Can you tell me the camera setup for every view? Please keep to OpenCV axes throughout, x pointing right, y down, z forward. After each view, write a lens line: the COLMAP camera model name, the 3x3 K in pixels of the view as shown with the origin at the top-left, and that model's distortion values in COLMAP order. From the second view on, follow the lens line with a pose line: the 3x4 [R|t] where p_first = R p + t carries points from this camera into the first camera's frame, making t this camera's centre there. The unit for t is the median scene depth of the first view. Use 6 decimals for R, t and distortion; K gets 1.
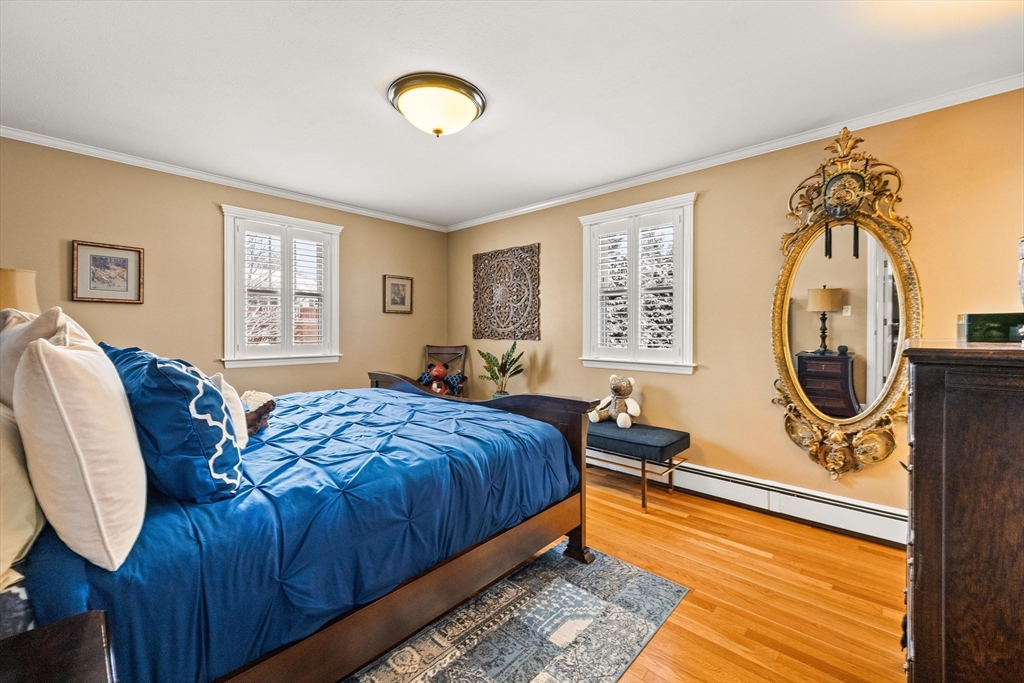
lens RADIAL K [[421.4, 0, 507.0], [0, 421.4, 333.5], [0, 0, 1]] dist [0.002543, 0.000140]
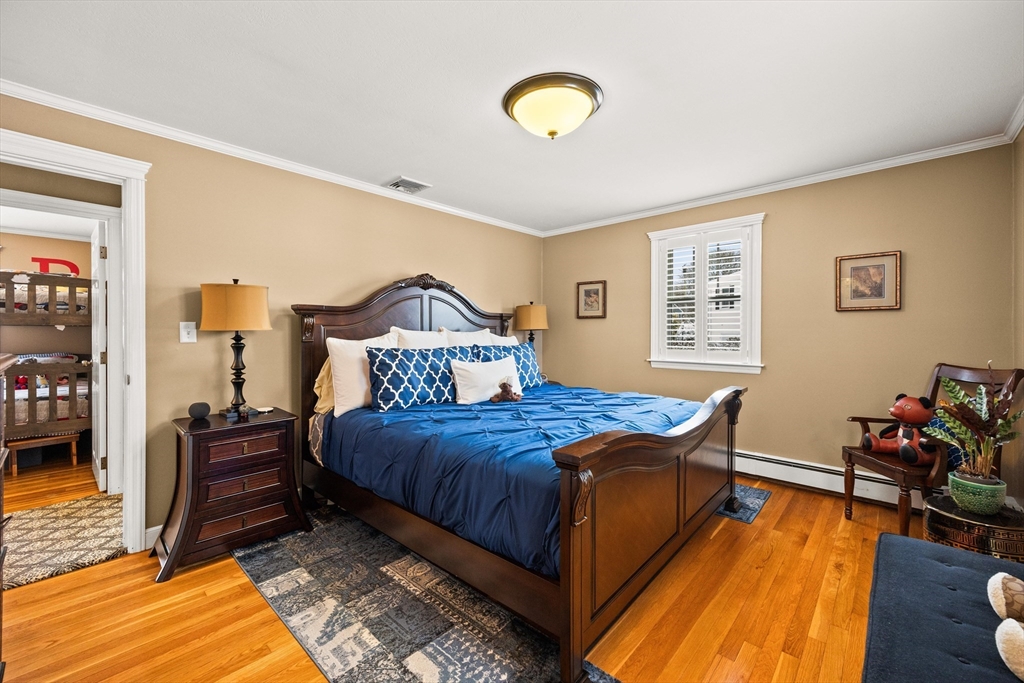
lens RADIAL K [[421.4, 0, 515.9], [0, 421.4, 334.8], [0, 0, 1]] dist [0.002543, 0.000140]
pose [[-0.006078, 0.001648, -0.999980, 0.665048], [-0.010070, 0.999948, 0.001709, -0.010151], [0.999931, 0.010080, -0.006061, 0.755378]]
